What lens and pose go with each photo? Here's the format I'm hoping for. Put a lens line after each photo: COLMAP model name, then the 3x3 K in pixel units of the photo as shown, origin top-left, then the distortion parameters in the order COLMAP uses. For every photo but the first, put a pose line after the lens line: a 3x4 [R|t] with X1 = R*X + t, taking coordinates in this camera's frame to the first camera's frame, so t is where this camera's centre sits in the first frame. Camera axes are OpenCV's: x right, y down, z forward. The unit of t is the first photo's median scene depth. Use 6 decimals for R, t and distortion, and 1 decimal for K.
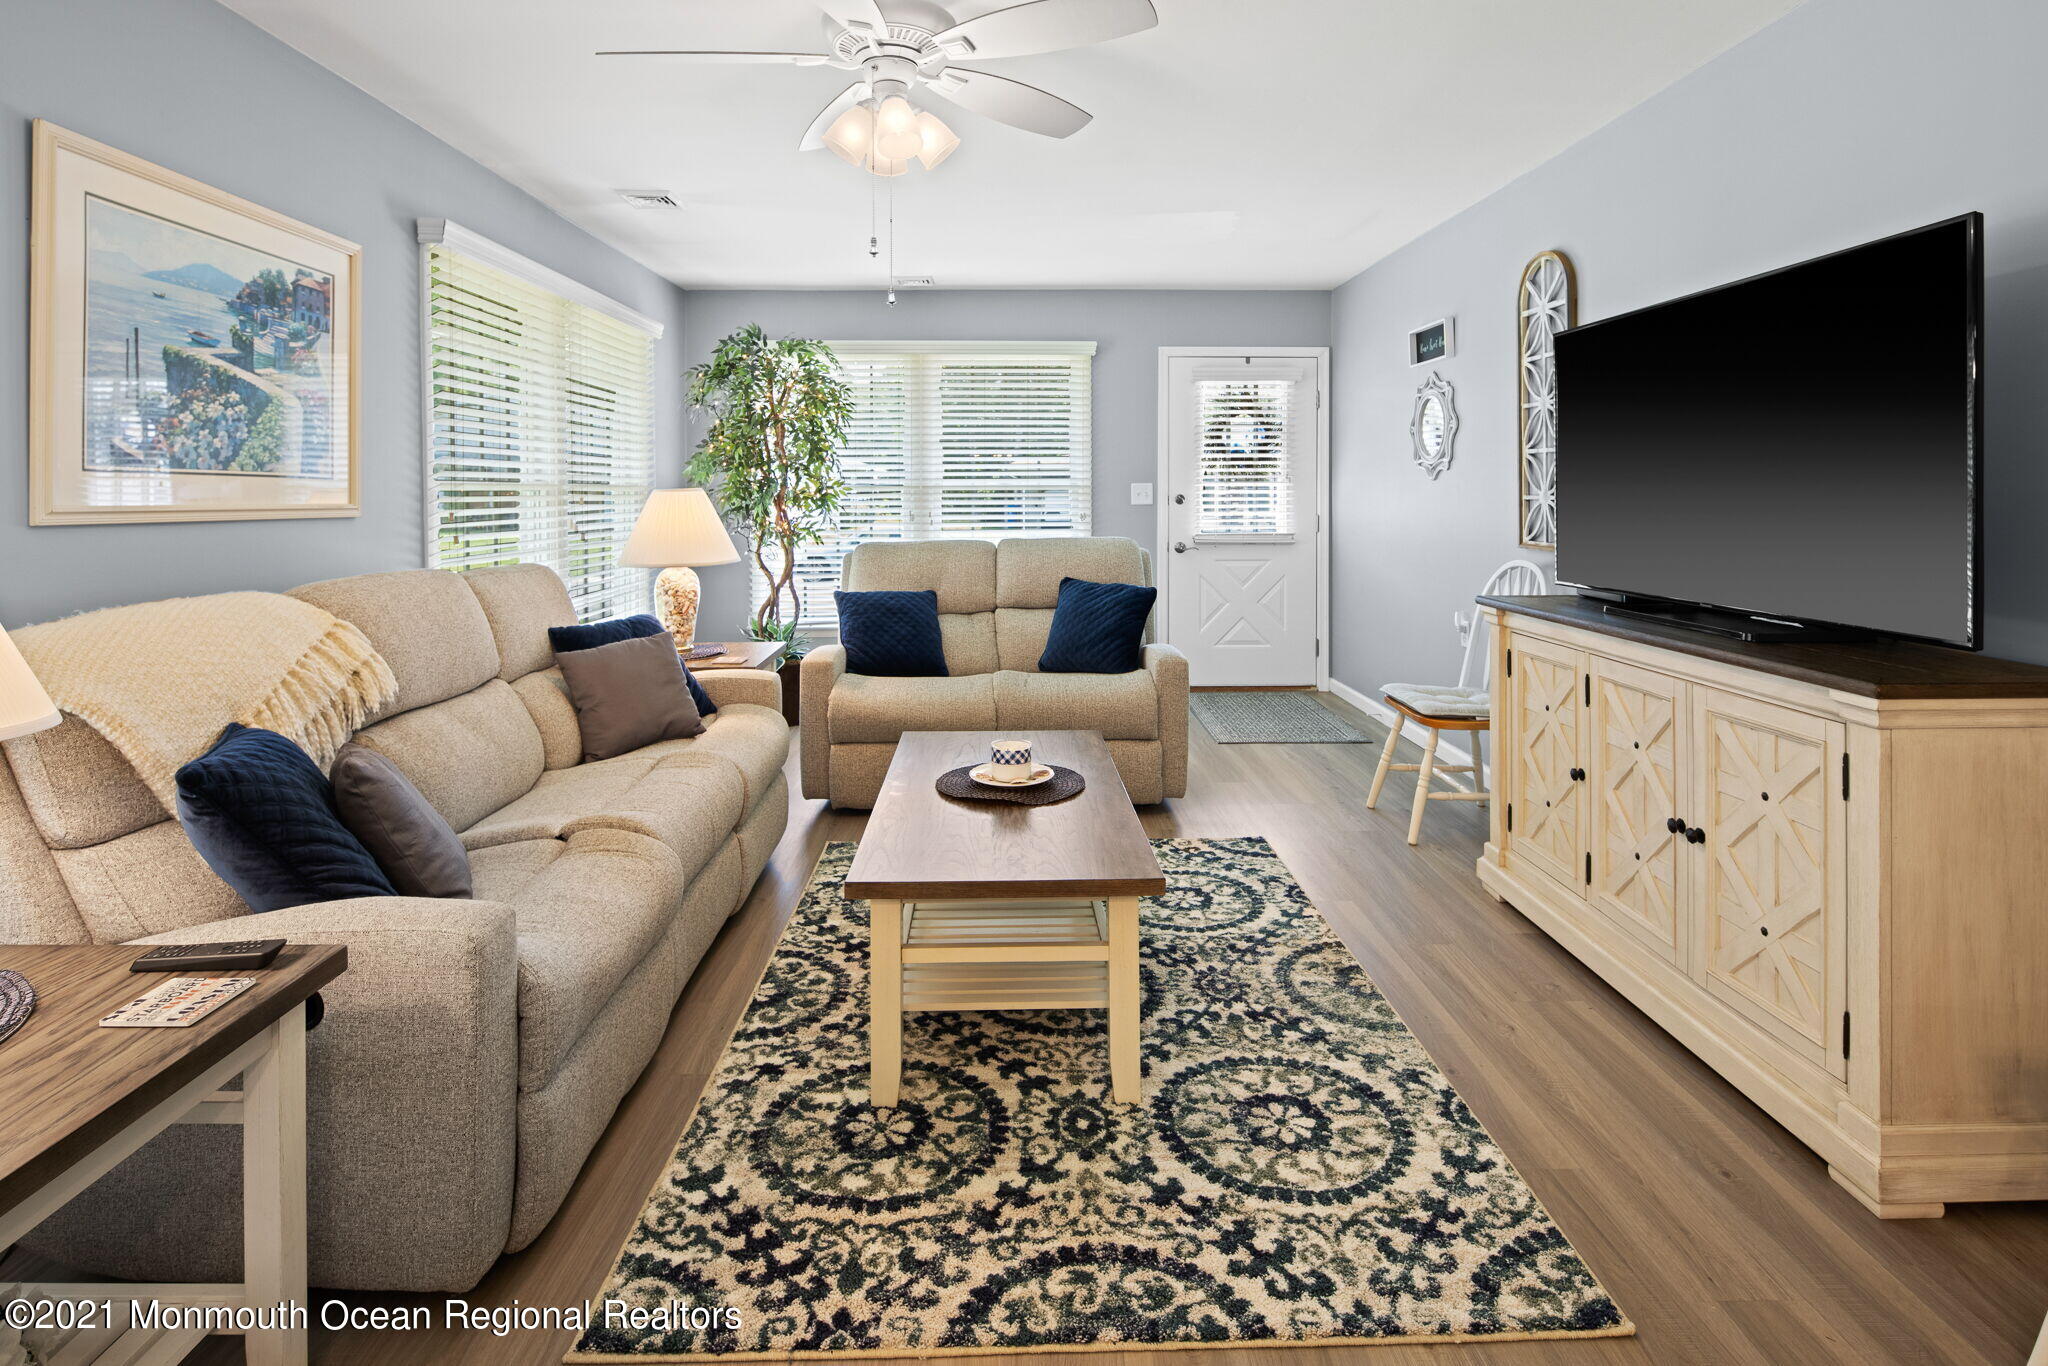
lens RADIAL K [[988.6, 0, 1015.8], [0, 988.6, 482.0], [0, 0, 1]] dist [0.009236, -0.006730]
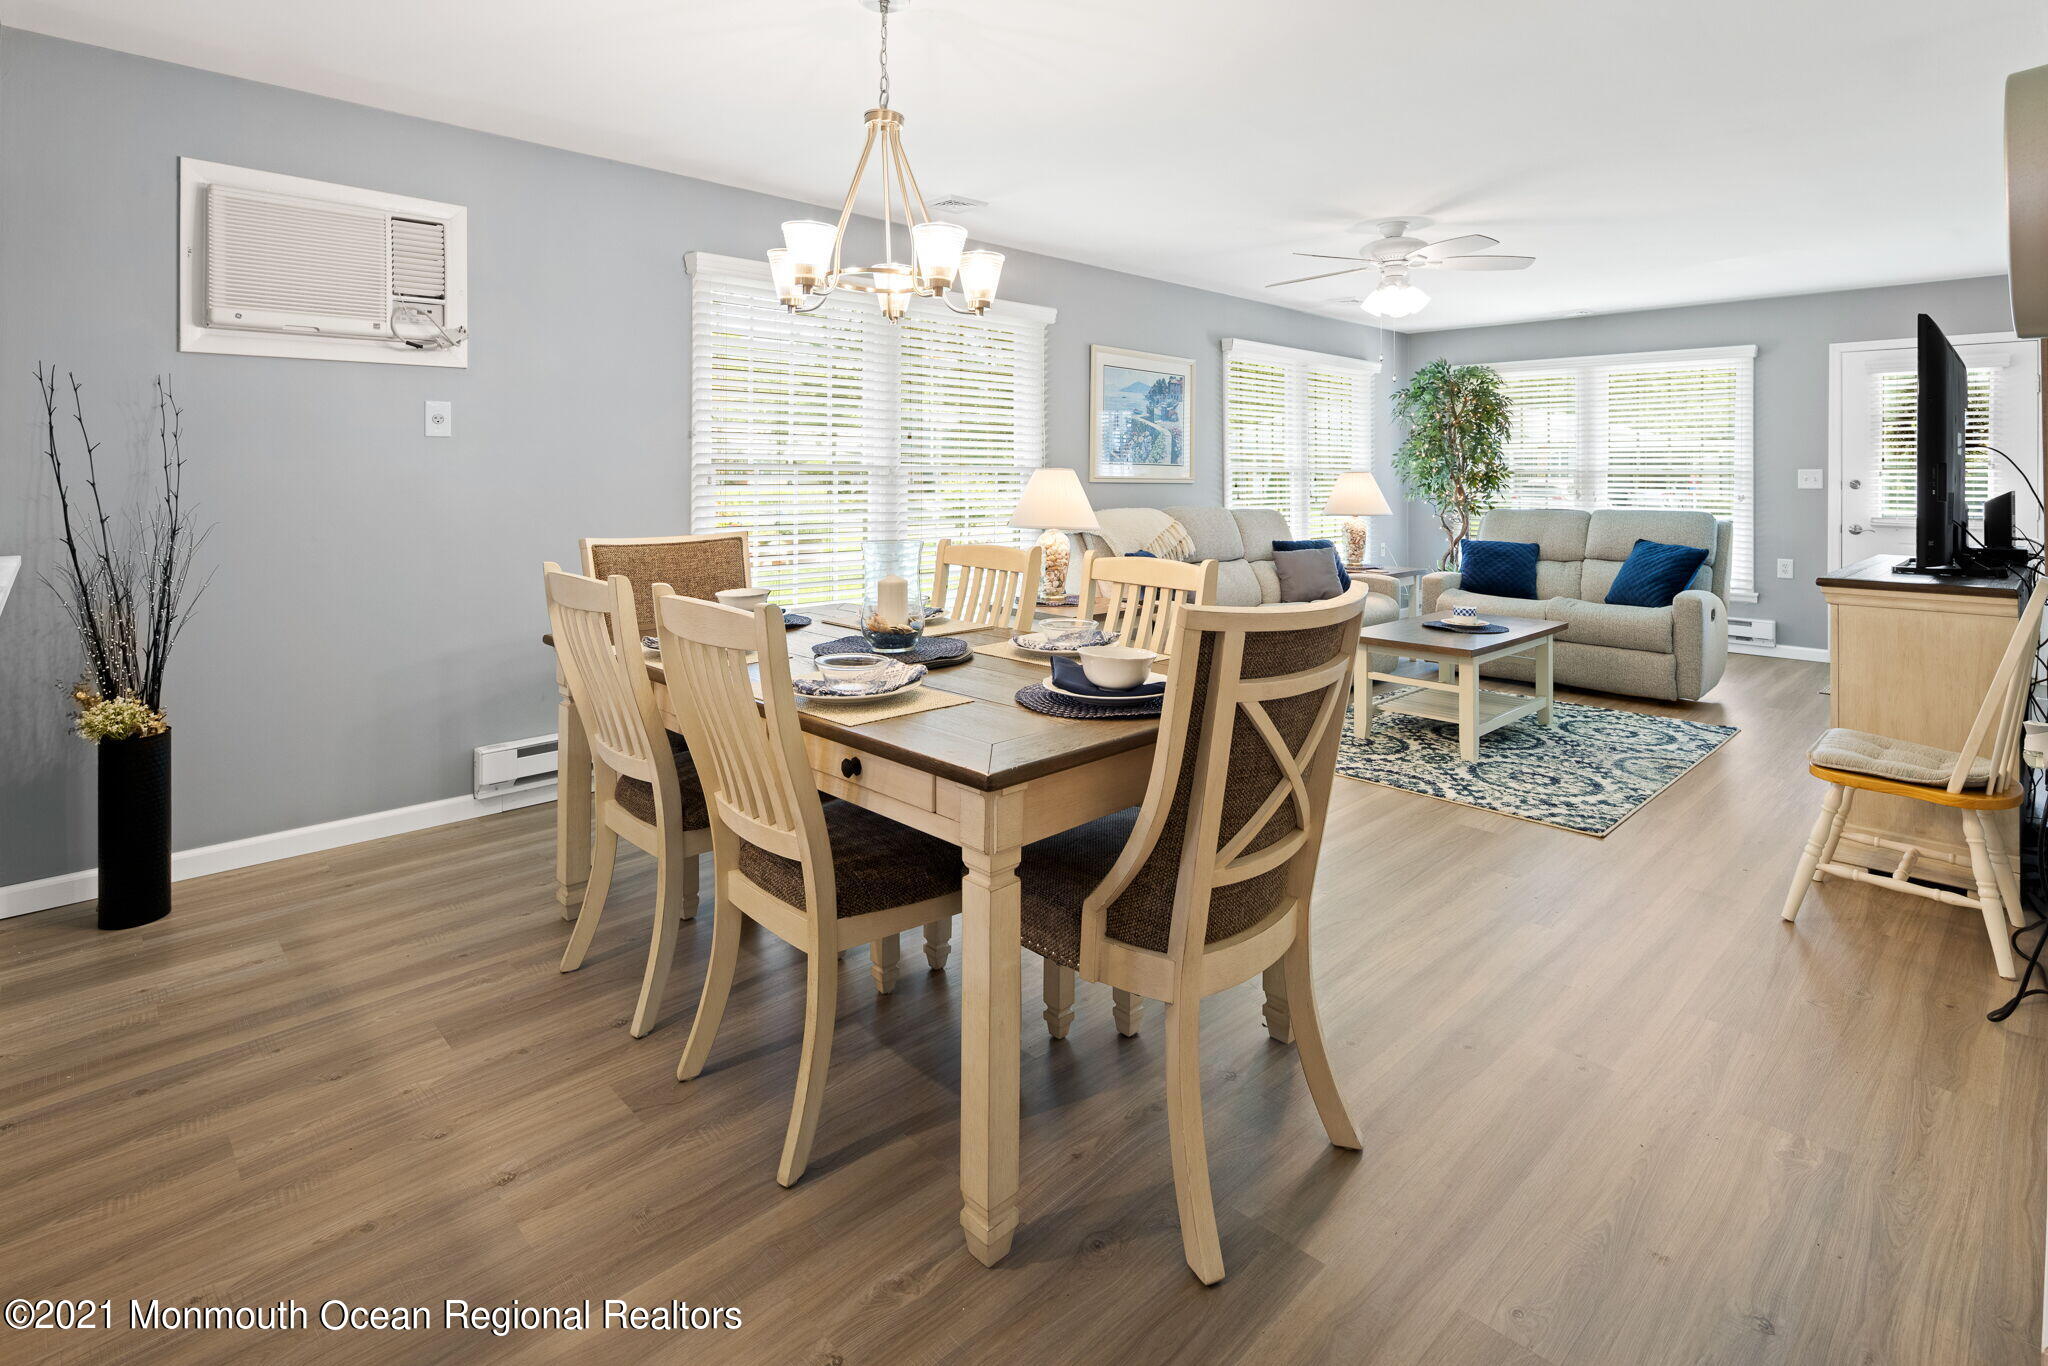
lens RADIAL K [[988.6, 0, 1044.1], [0, 988.6, 453.6], [0, 0, 1]] dist [0.009236, -0.006730]
pose [[0.683924, -0.008757, -0.729501, 0.812736], [-0.000994, 0.999916, -0.012936, -0.001979], [0.729553, 0.009572, 0.683858, -0.853330]]
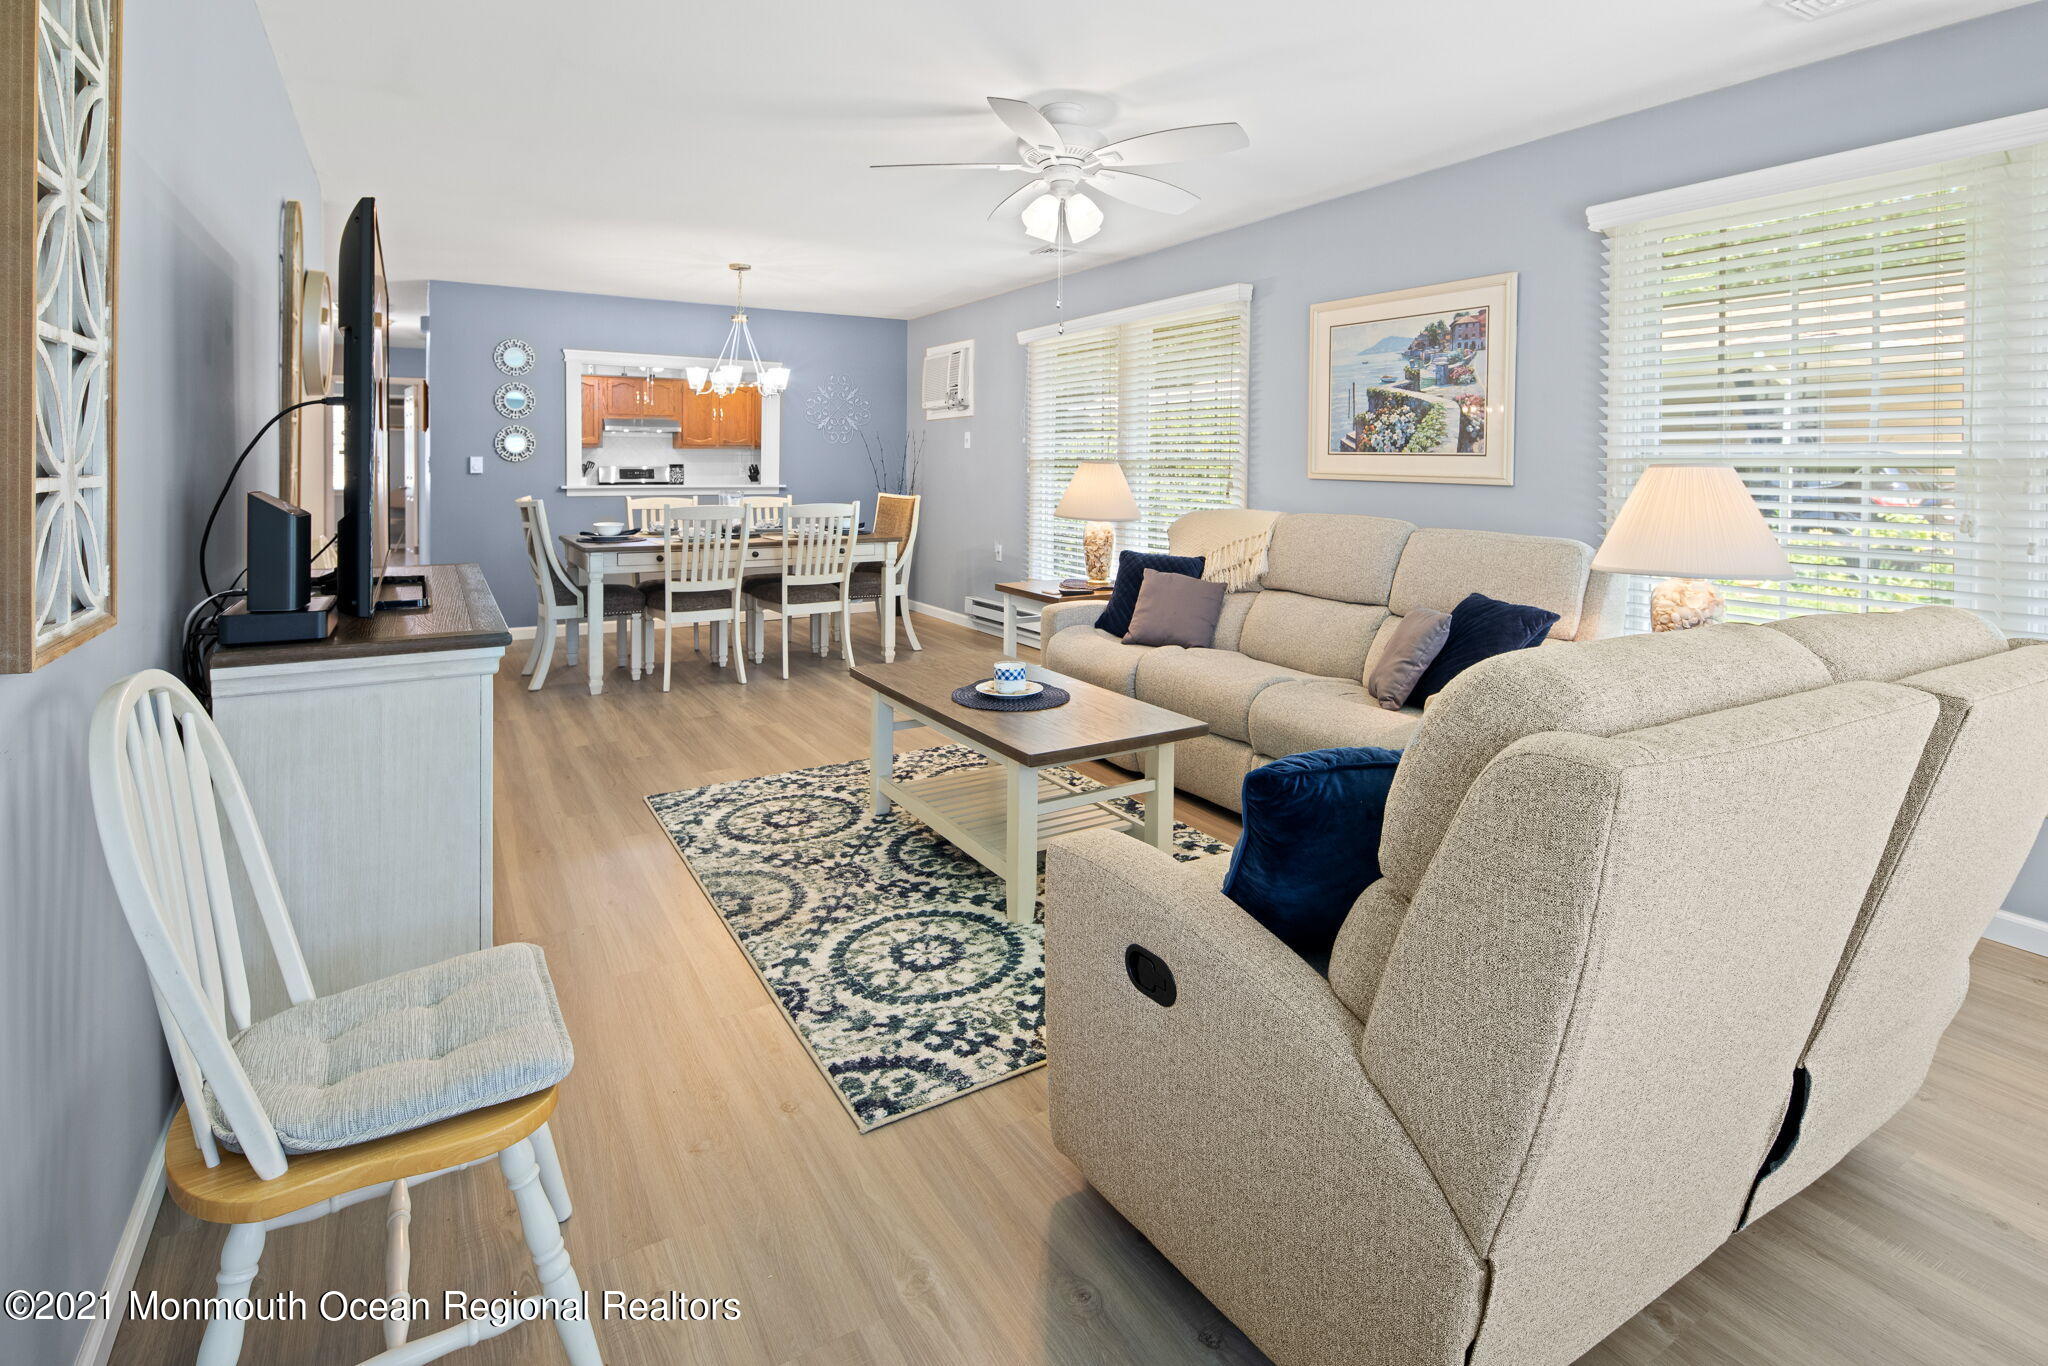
lens RADIAL K [[988.6, 0, 991.8], [0, 988.6, 481.6], [0, 0, 1]] dist [0.009236, -0.006730]
pose [[-0.873644, -0.000399, -0.486566, 0.614545], [-0.006597, 0.999917, 0.011026, 0.022649], [0.486521, 0.012843, -0.873574, 2.050005]]
